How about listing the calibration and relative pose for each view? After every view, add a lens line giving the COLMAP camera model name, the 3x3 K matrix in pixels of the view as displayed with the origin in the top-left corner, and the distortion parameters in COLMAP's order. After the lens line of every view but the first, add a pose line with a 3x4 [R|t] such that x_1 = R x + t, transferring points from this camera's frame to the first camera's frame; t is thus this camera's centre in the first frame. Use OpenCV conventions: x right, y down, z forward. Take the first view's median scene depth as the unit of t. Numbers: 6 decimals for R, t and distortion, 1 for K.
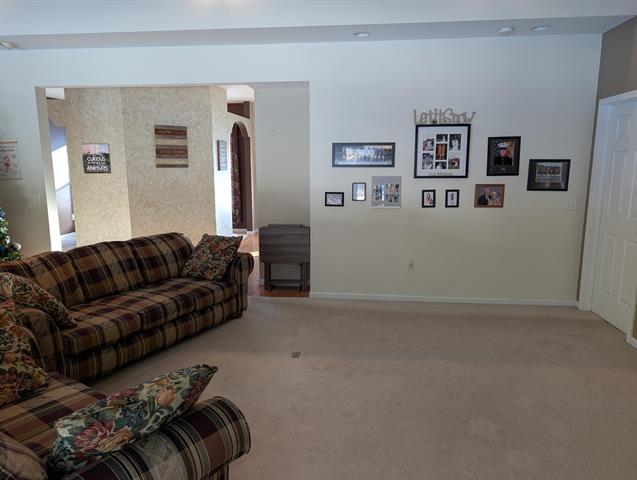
lens RADIAL K [[455.4, 0, 315.5], [0, 455.4, 240.8], [0, 0, 1]] dist [0.009336, -0.005415]
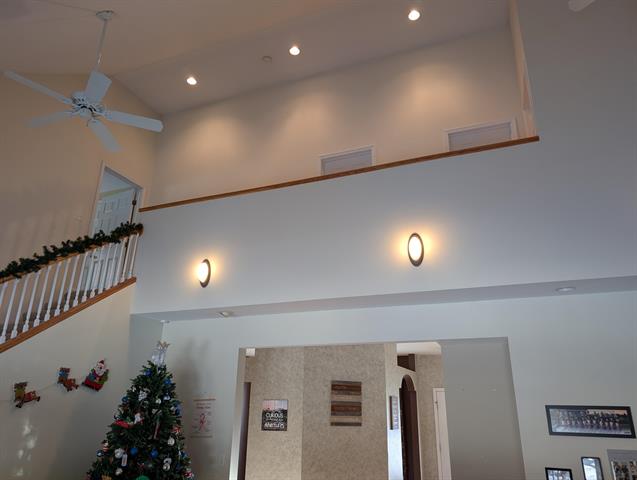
lens RADIAL K [[455.4, 0, 317.9], [0, 455.4, 240.7], [0, 0, 1]] dist [0.009336, -0.005415]
pose [[0.960082, -0.082230, -0.267360, -0.111736], [-0.064206, 0.865509, -0.496761, -0.024969], [0.272251, 0.494097, 0.825680, 0.010400]]
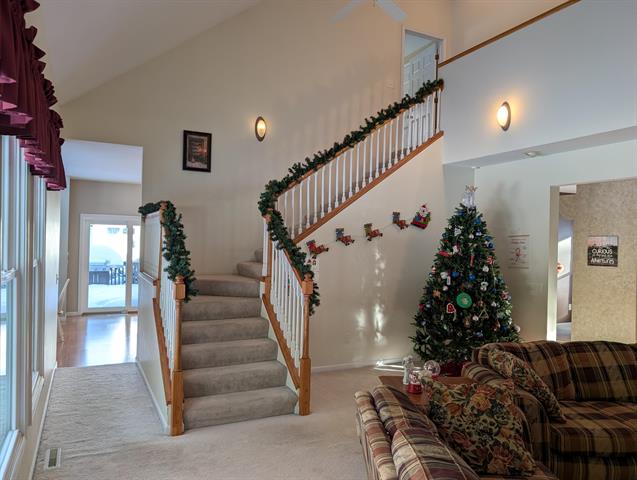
lens RADIAL K [[455.4, 0, 314.3], [0, 455.4, 242.1], [0, 0, 1]] dist [0.009336, -0.005415]
pose [[0.540724, 0.013006, -0.841100, 0.003348], [-0.169213, 0.981124, -0.093612, -0.006436], [0.824005, 0.192943, 0.532718, -0.025732]]
